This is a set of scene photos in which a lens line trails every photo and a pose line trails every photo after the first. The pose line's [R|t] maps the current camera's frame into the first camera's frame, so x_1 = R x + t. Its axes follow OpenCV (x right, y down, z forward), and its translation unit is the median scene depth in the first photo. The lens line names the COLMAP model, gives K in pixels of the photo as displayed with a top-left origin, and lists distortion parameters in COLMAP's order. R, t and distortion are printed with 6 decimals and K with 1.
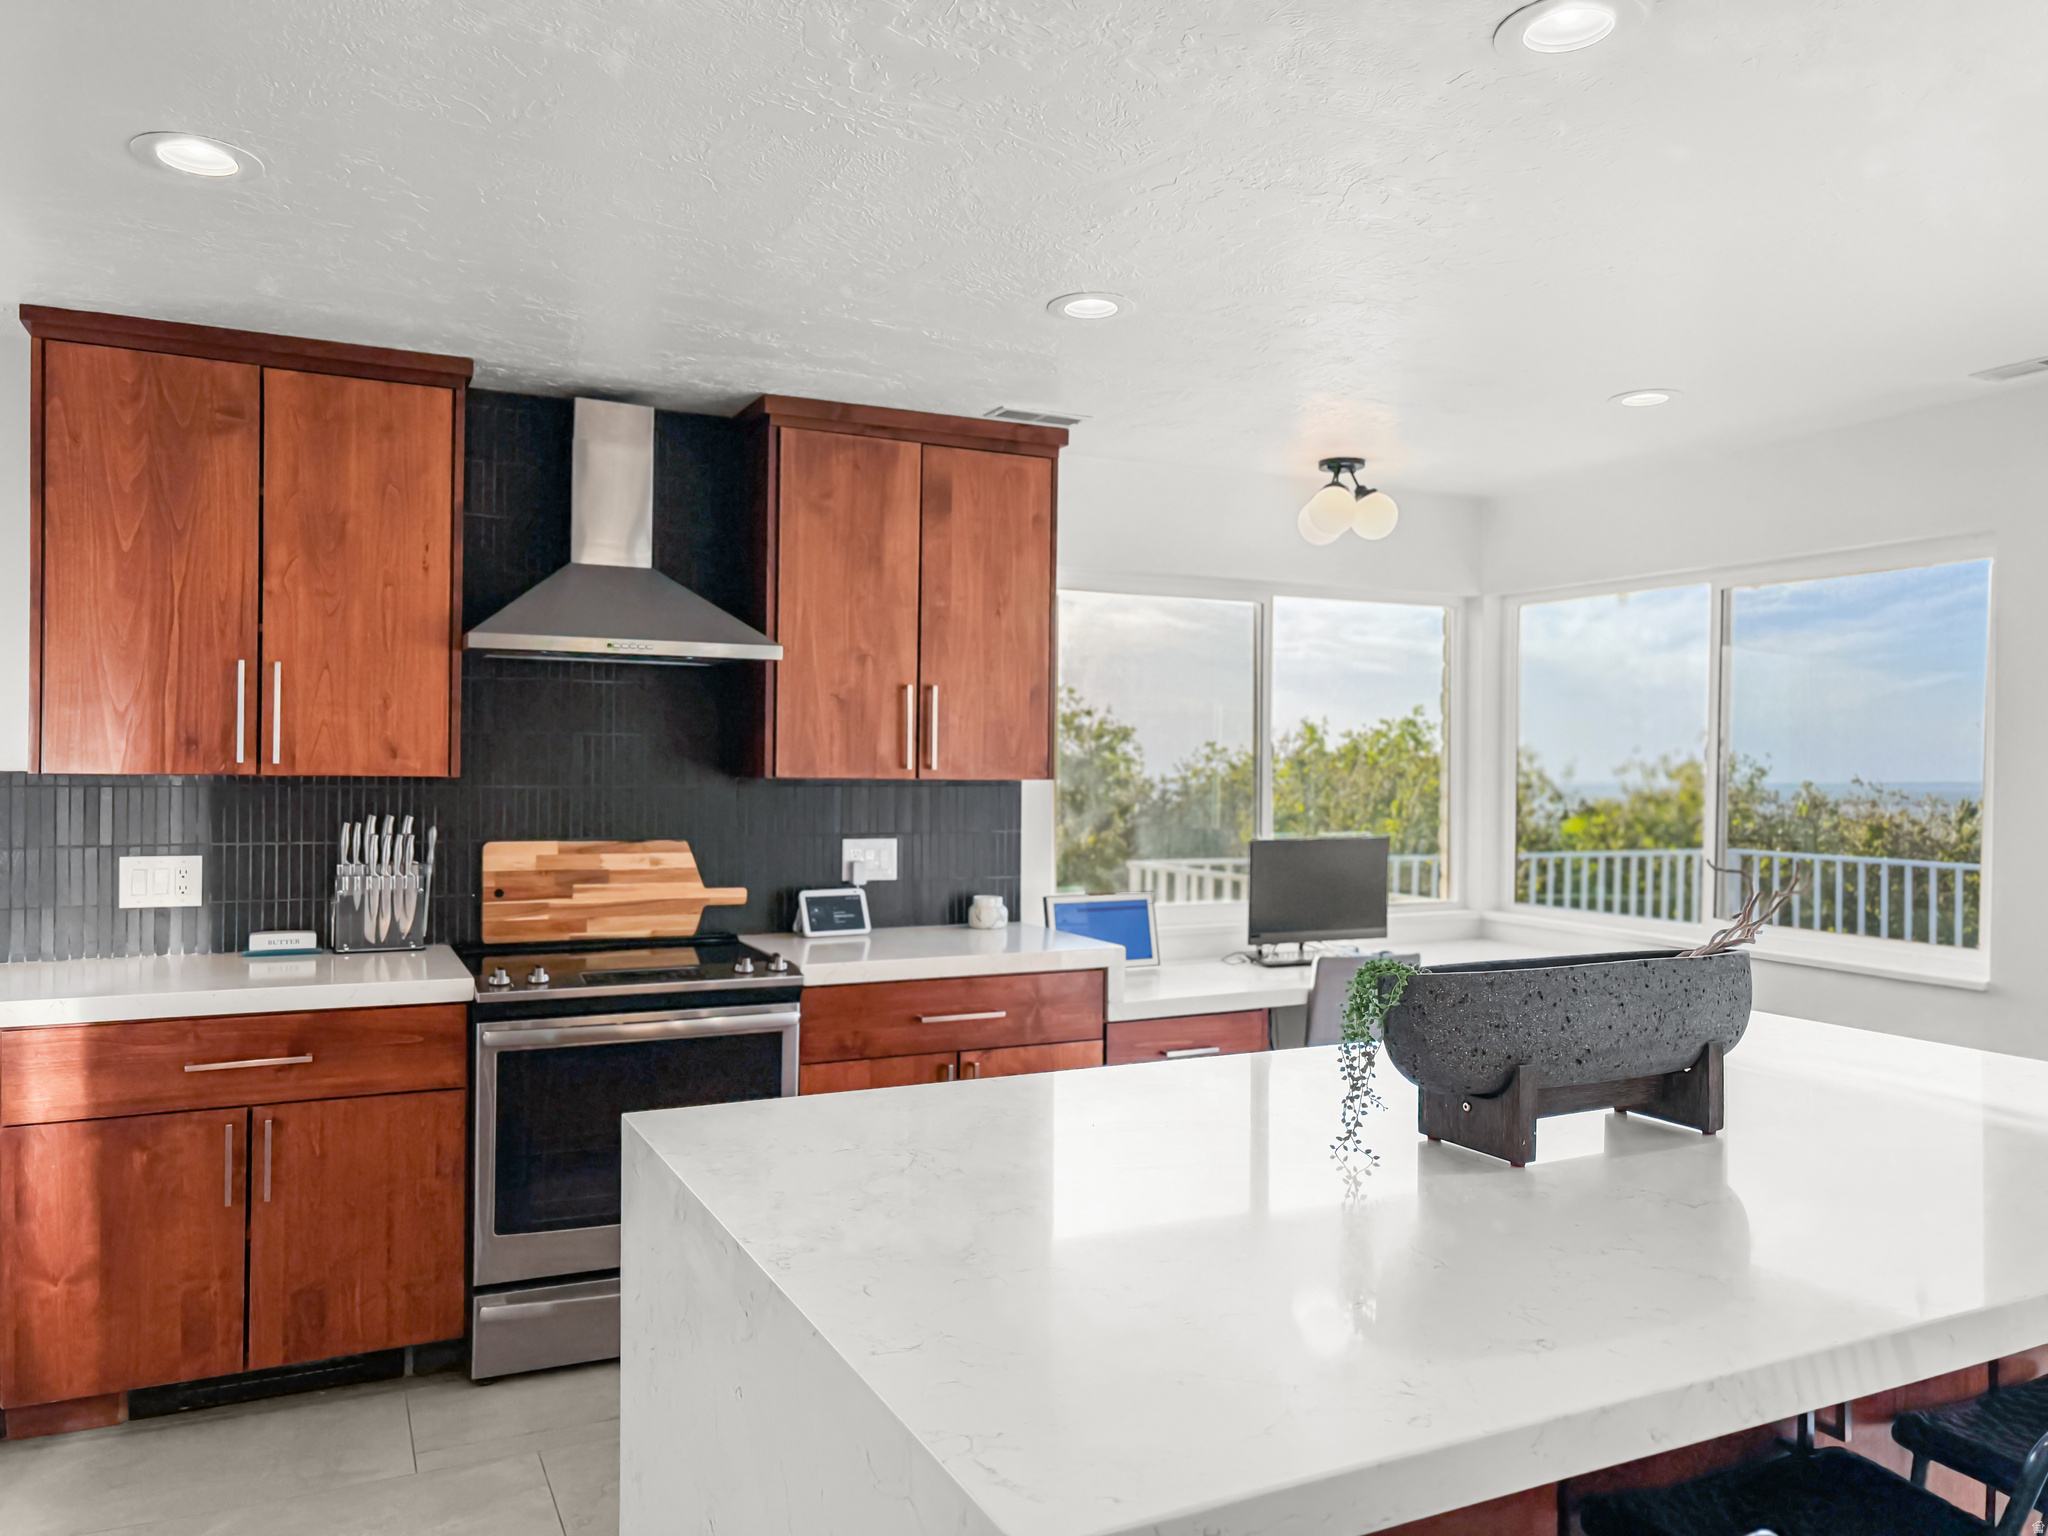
lens RADIAL K [[1399.0, 0, 992.9], [0, 1399.0, 766.2], [0, 0, 1]] dist [0.005377, 0.003484]
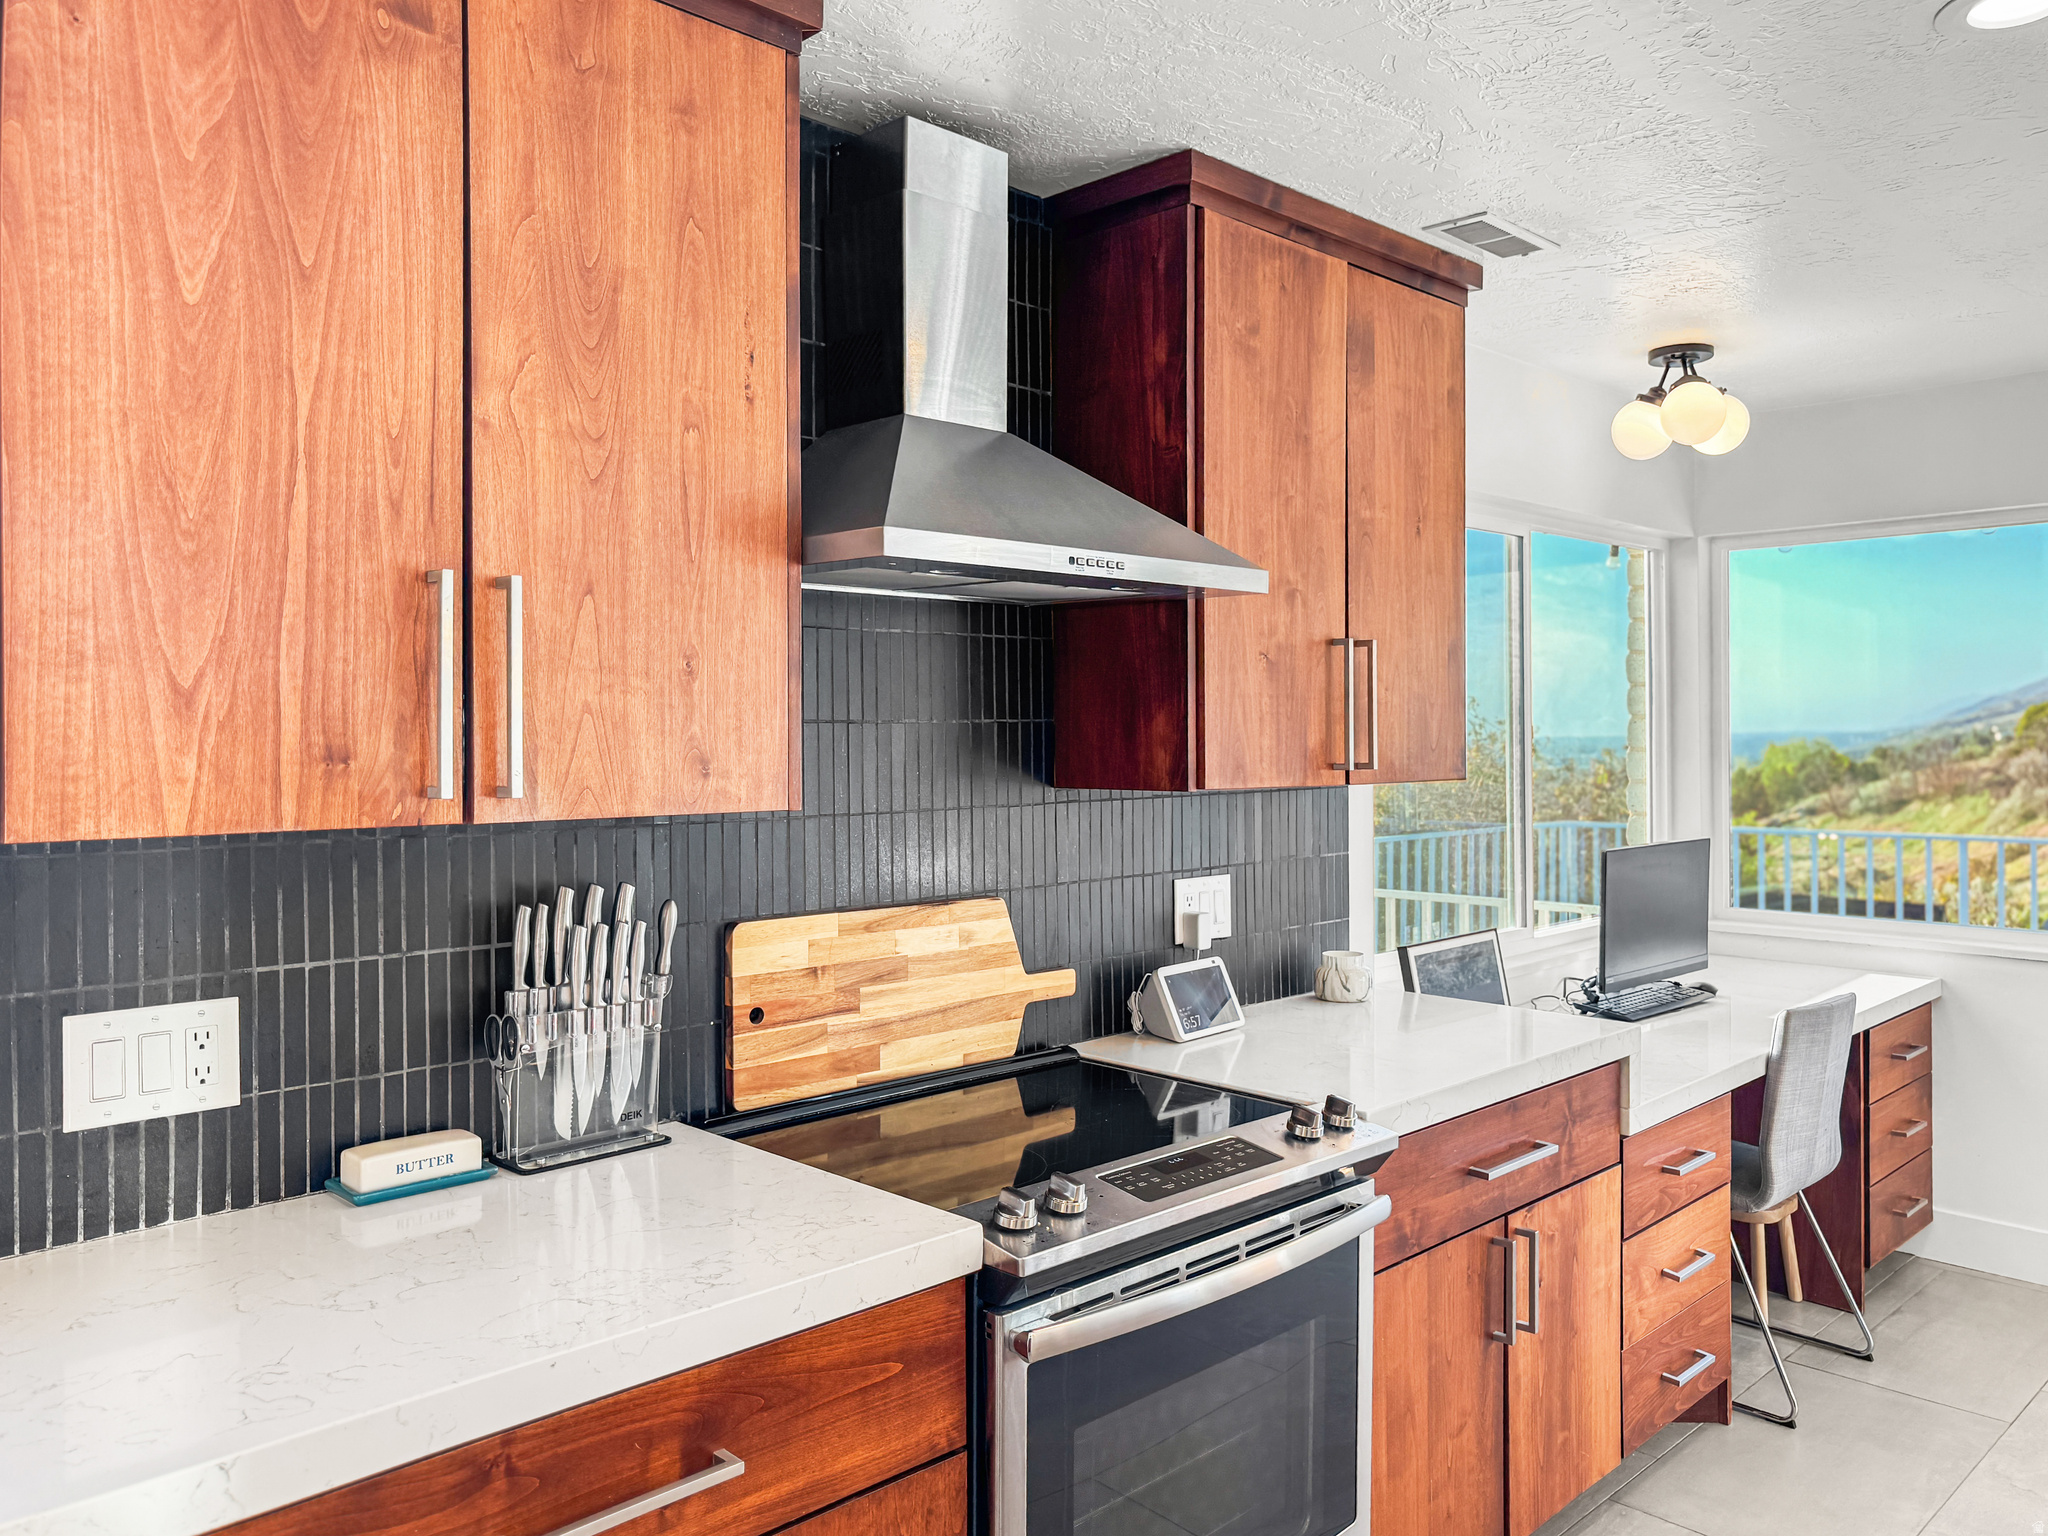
lens RADIAL K [[1476.6, 0, 980.5], [0, 1476.6, 741.4], [0, 0, 1]] dist [0.007680, 0.000280]
pose [[0.953231, -0.016901, 0.301770, -0.442766], [0.016611, 0.999856, 0.003526, -0.016900], [-0.301786, 0.001652, 0.953374, 0.425914]]
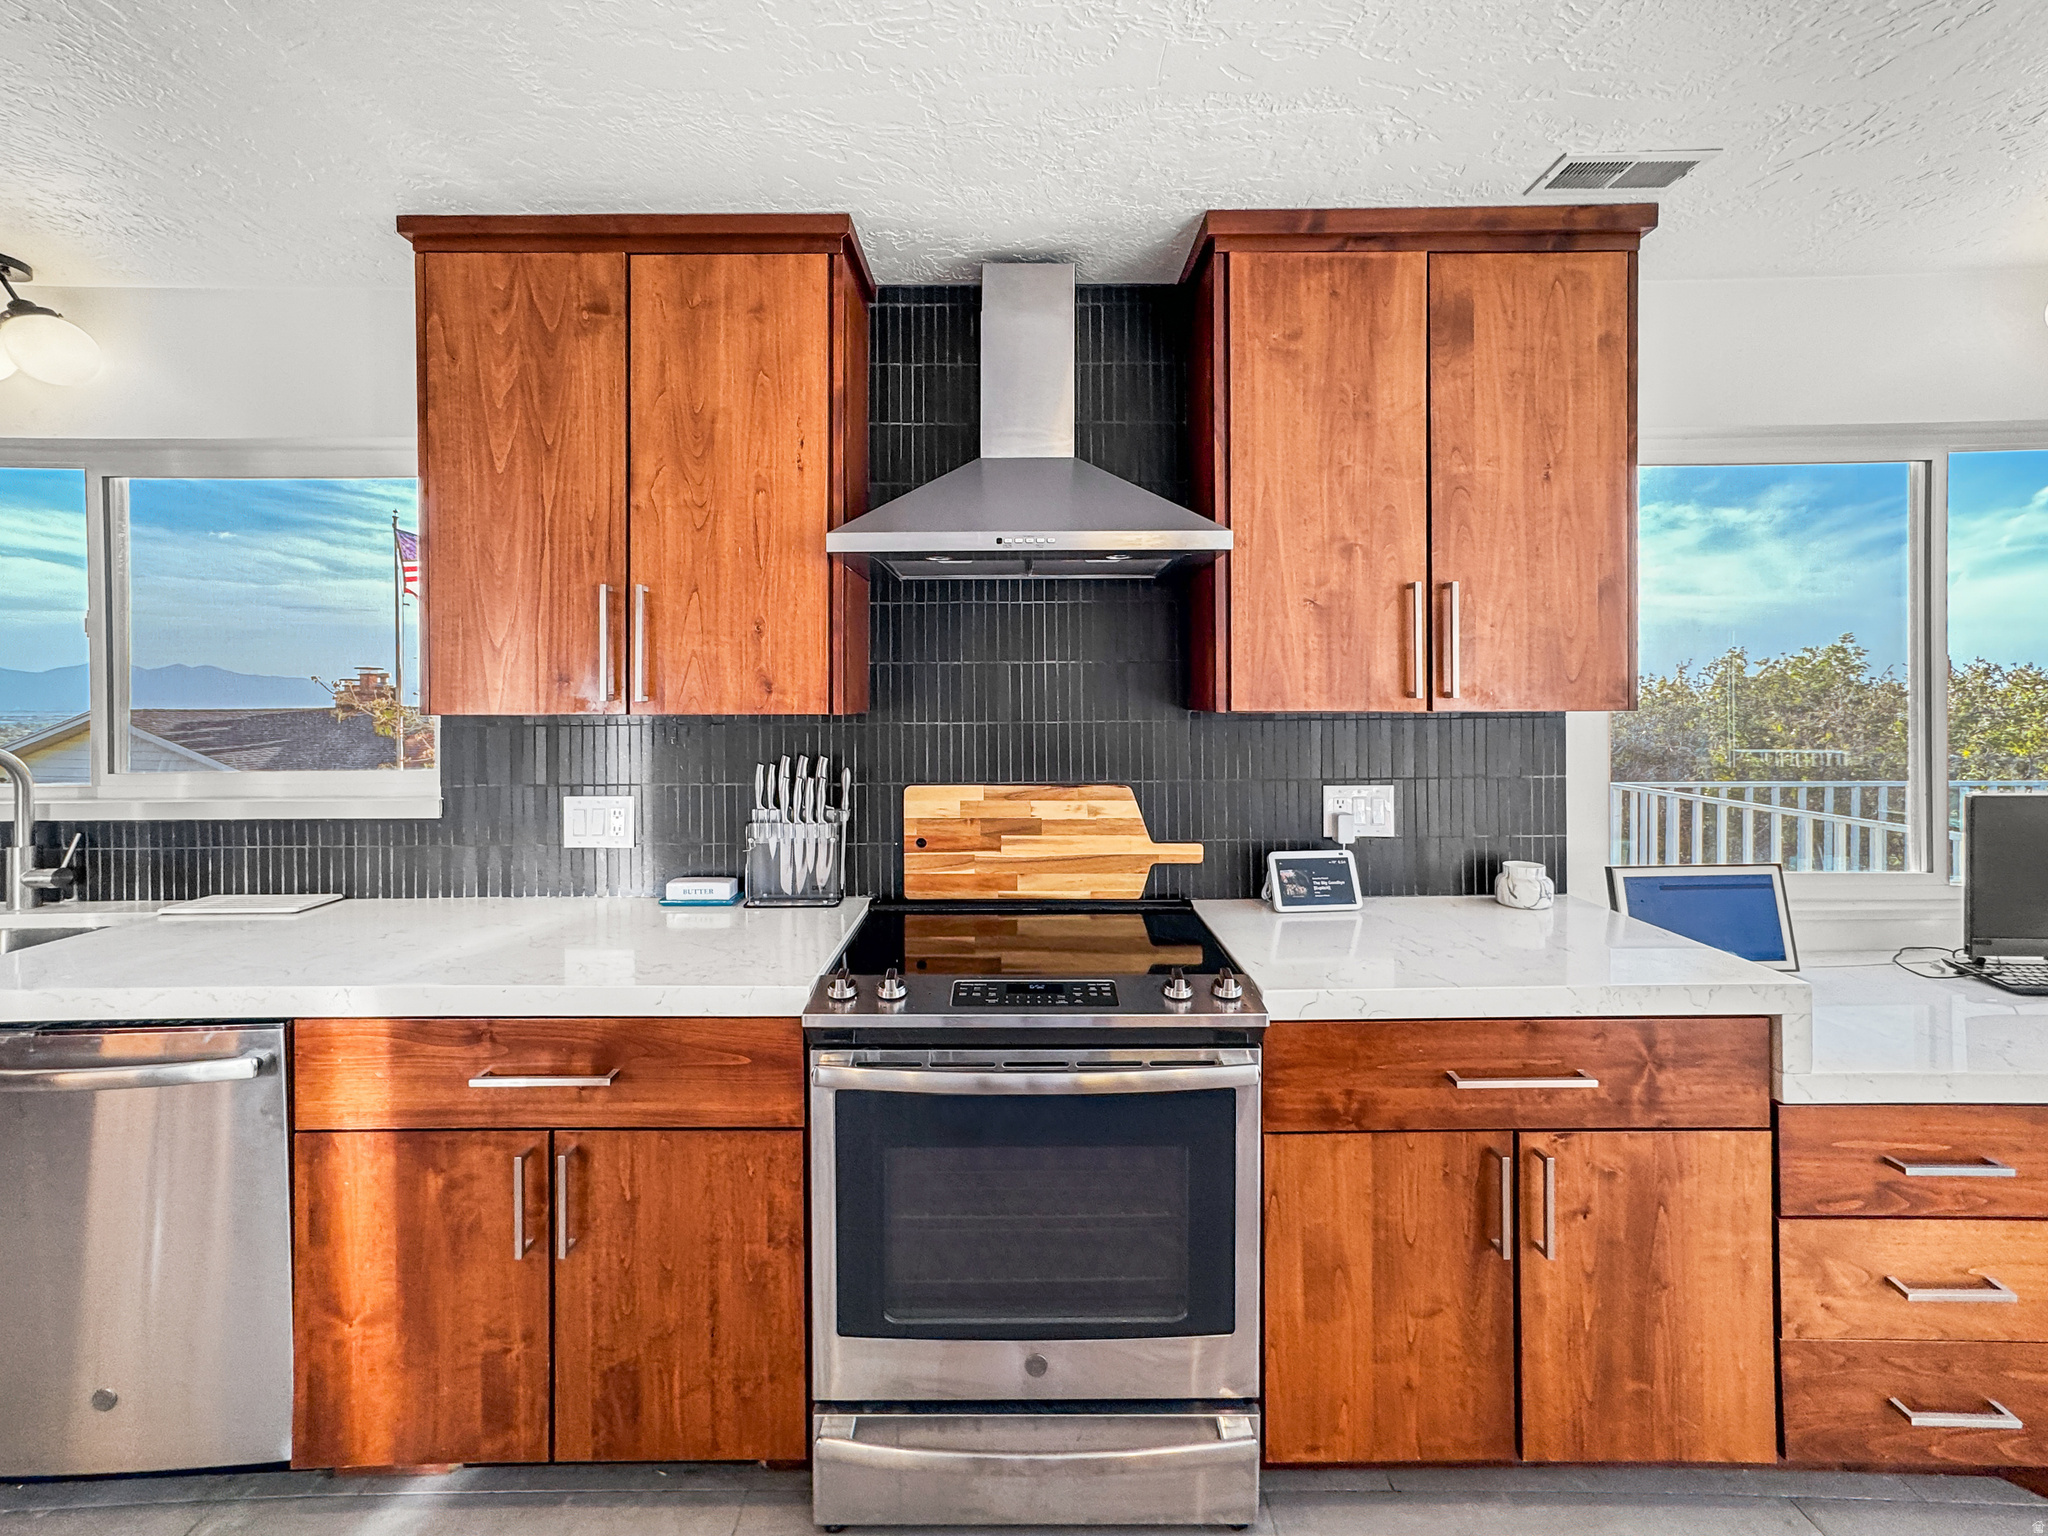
lens RADIAL K [[835.5, 0, 1030.9], [0, 835.5, 696.2], [0, 0, 1]] dist [-0.025886, 0.015272]
pose [[0.906205, -0.014753, -0.422582, -0.062762], [0.013412, 0.999891, -0.006146, 0.001106], [0.422626, -0.000098, 0.906304, 0.548198]]
